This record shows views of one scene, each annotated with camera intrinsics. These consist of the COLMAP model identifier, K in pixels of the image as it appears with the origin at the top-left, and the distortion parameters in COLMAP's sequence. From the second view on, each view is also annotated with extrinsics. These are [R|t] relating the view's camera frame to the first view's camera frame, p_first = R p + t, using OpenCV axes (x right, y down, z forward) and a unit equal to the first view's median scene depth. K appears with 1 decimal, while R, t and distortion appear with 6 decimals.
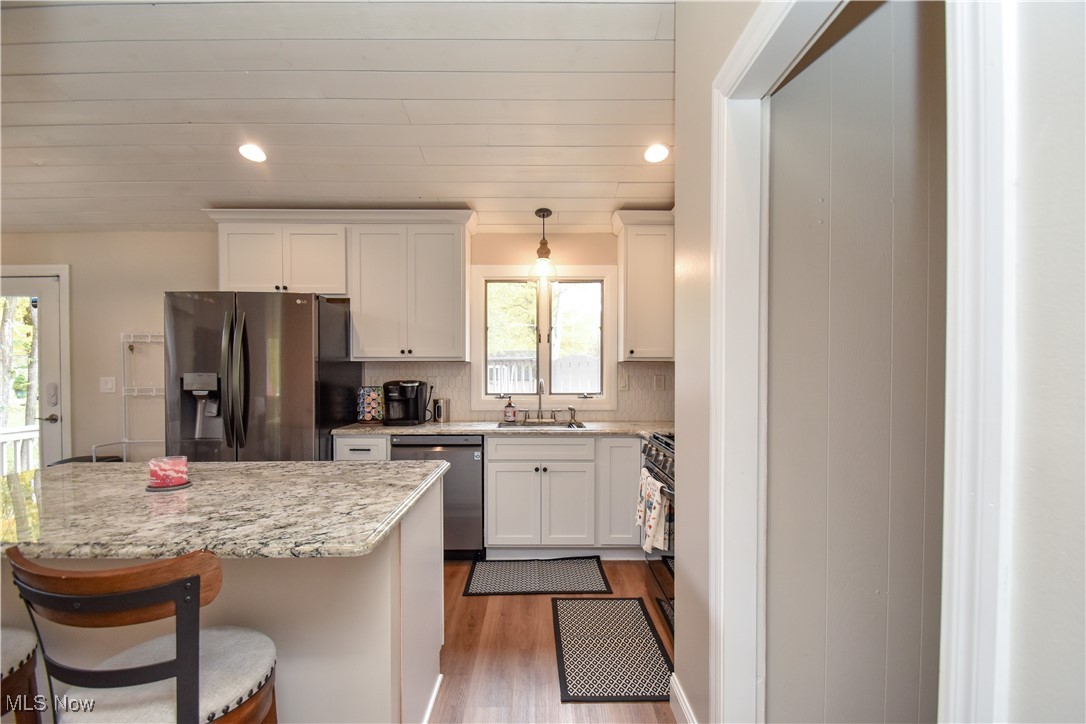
lens RADIAL K [[483.6, 0, 540.9], [0, 483.6, 381.9], [0, 0, 1]] dist [0.003037, 0.000076]
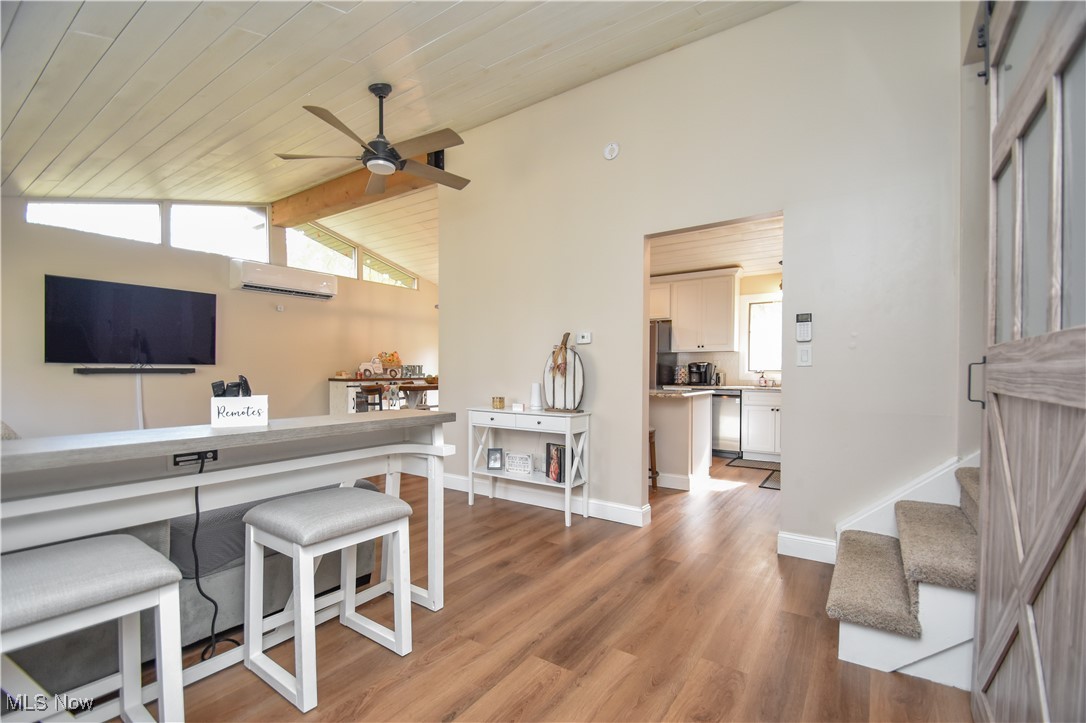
lens RADIAL K [[483.6, 0, 534.8], [0, 483.6, 383.1], [0, 0, 1]] dist [0.003037, 0.000076]
pose [[0.808600, 0.018087, -0.588081, 0.300404], [-0.016173, 0.999833, 0.008514, 0.072306], [0.588137, 0.002626, 0.808757, -0.875769]]
